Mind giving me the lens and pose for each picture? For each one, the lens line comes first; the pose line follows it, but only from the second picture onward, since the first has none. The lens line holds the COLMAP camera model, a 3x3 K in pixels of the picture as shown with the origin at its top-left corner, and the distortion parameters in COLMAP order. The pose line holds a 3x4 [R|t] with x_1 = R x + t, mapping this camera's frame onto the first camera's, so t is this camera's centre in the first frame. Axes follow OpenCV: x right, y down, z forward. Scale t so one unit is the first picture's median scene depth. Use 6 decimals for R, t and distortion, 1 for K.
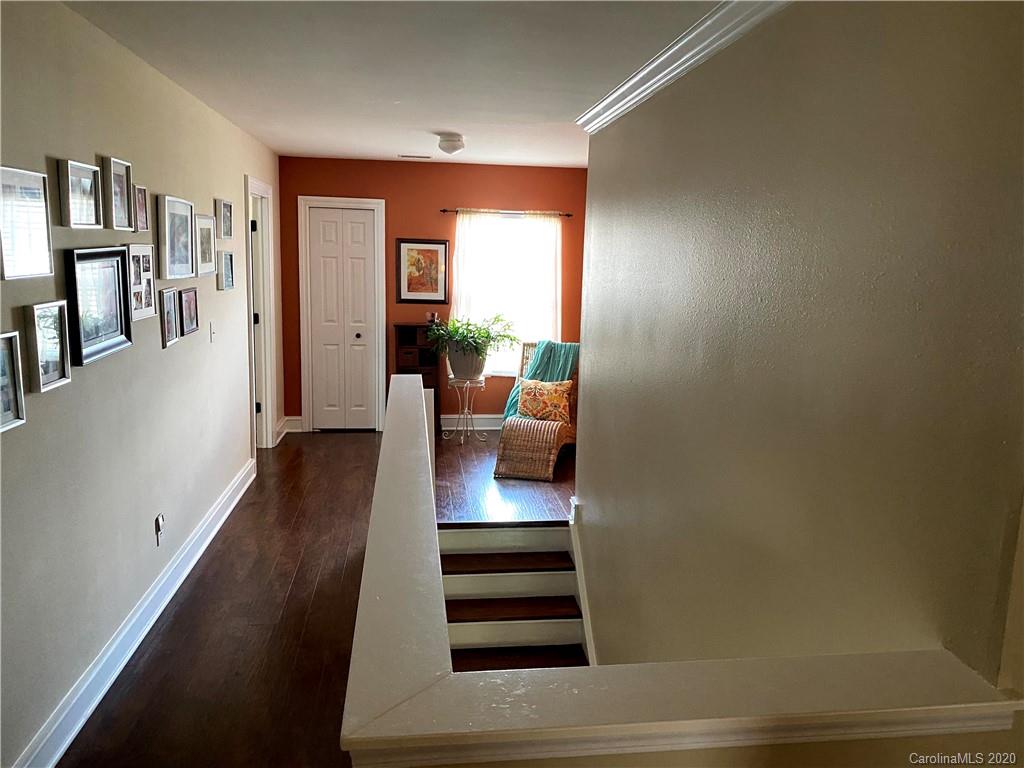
lens RADIAL K [[789.7, 0, 537.4], [0, 789.7, 389.9], [0, 0, 1]] dist [0.032055, -0.061408]
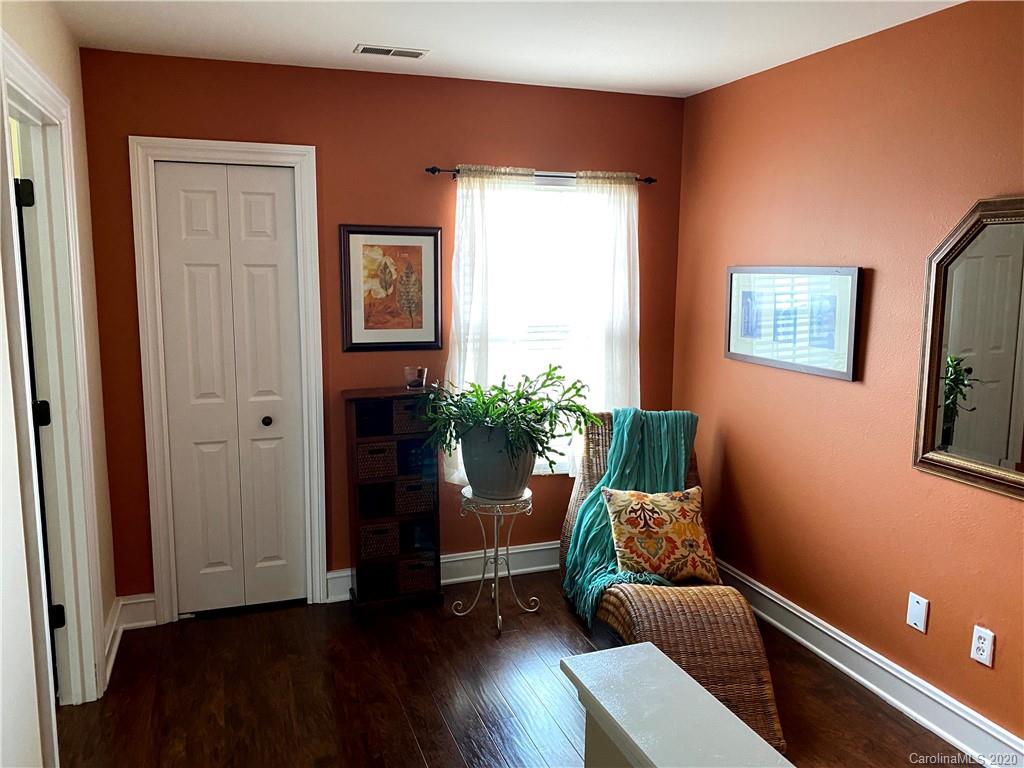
lens RADIAL K [[789.7, 0, 516.6], [0, 789.7, 379.9], [0, 0, 1]] dist [0.032055, -0.061408]
pose [[0.980656, -0.050535, 0.189103, -0.167480], [0.054359, 0.998407, -0.015088, -0.078970], [-0.188039, 0.025076, 0.981841, 0.484163]]
